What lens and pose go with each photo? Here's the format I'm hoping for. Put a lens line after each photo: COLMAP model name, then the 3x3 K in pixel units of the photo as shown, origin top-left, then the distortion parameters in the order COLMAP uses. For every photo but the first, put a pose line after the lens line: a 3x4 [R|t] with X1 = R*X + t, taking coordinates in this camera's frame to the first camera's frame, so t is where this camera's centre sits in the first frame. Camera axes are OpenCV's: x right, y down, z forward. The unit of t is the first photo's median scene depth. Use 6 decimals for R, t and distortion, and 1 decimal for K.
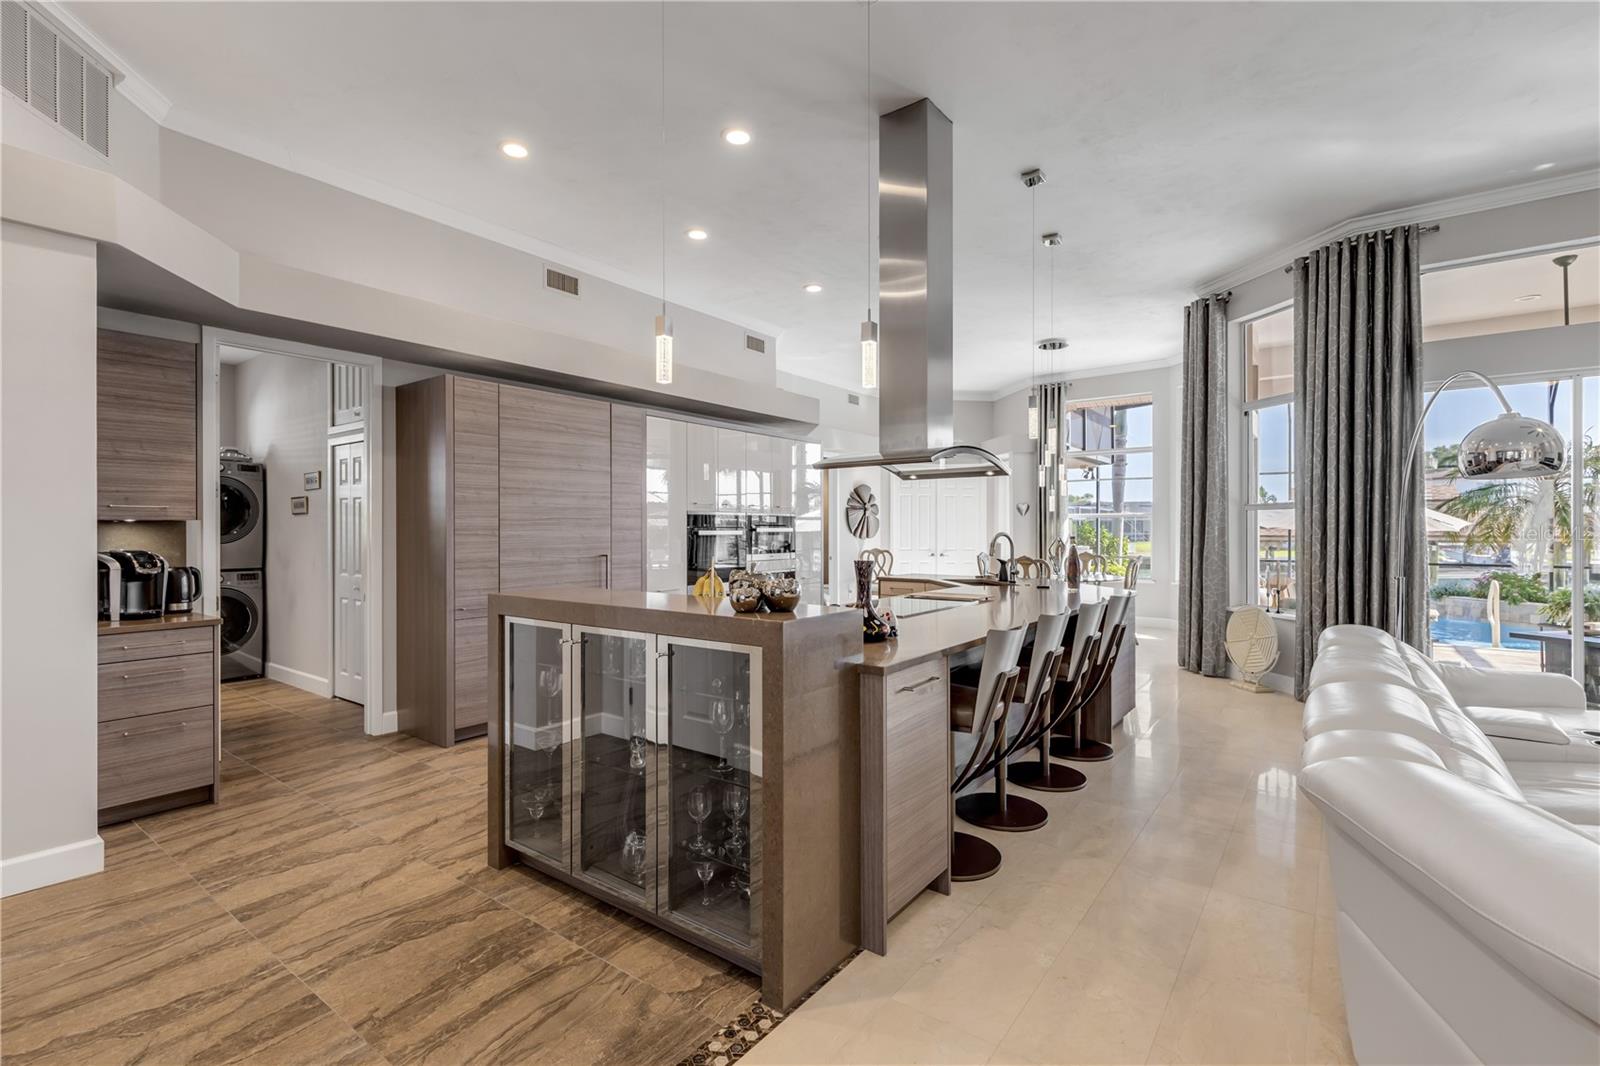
lens RADIAL K [[728.2, 0, 798.7], [0, 728.2, 528.4], [0, 0, 1]] dist [0.001510, 0.000408]
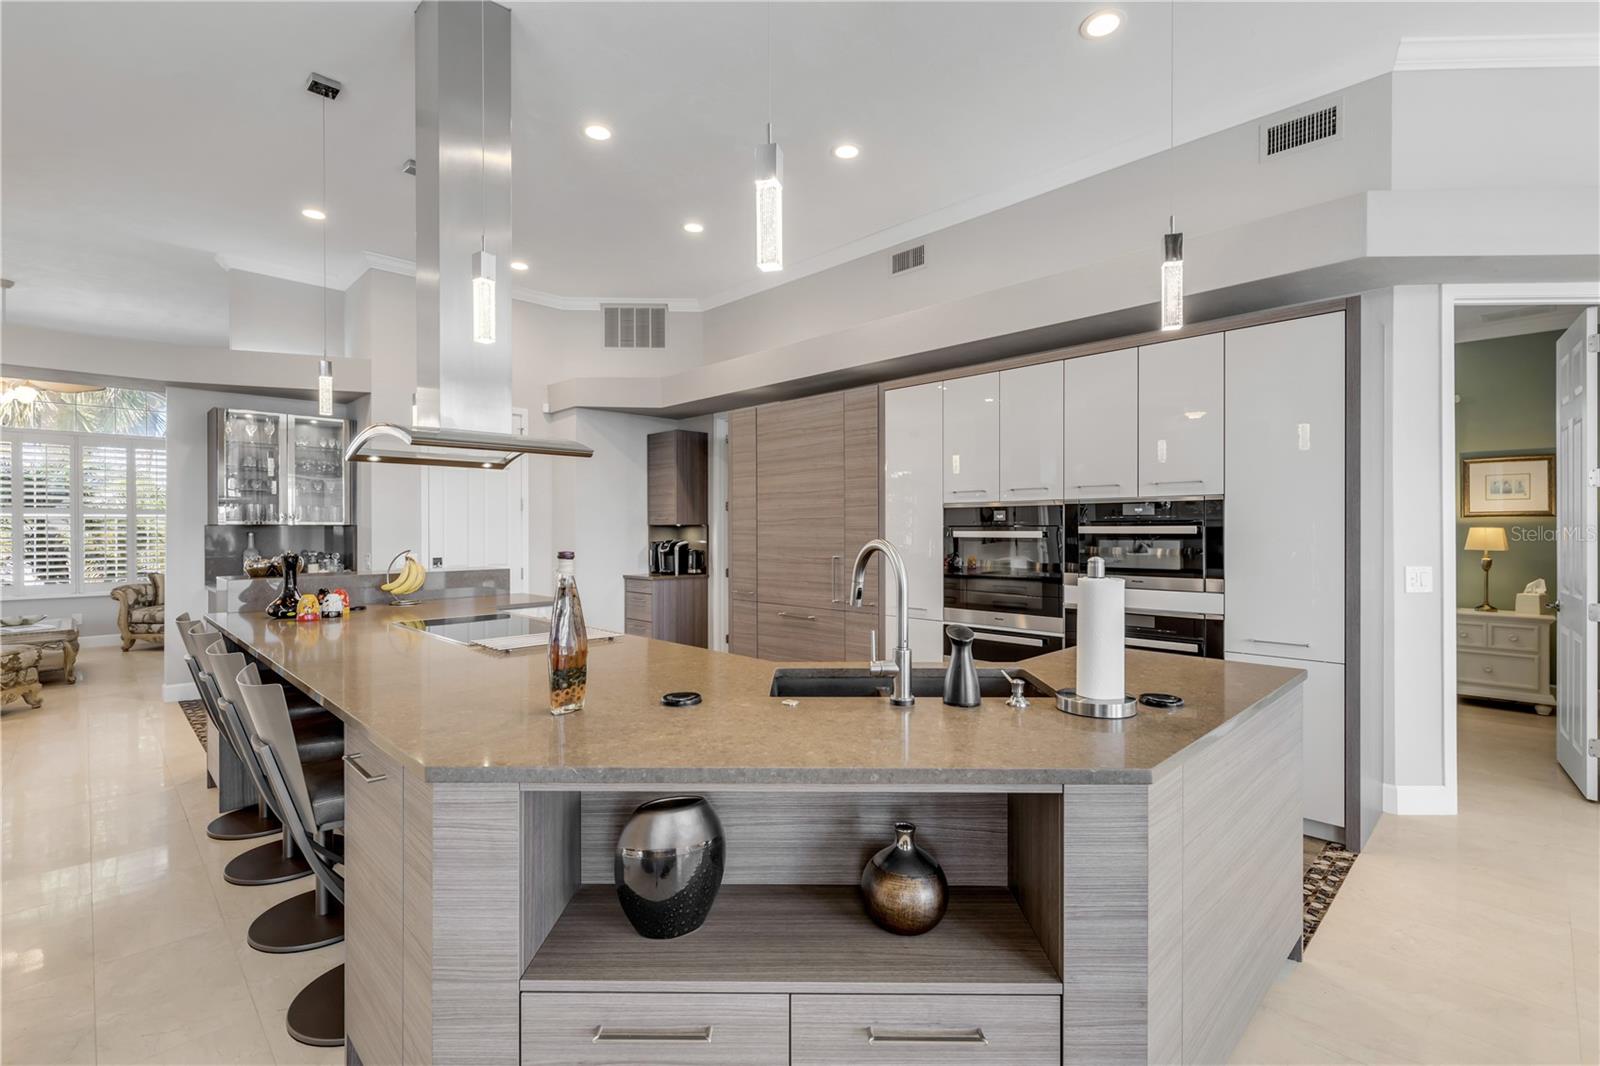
lens RADIAL K [[728.2, 0, 794.2], [0, 728.2, 530.2], [0, 0, 1]] dist [0.001510, 0.000408]
pose [[-0.150758, 0.002856, -0.988567, 0.664087], [0.004115, 0.999989, 0.002262, -0.000128], [0.988562, -0.003727, -0.150768, 1.092758]]
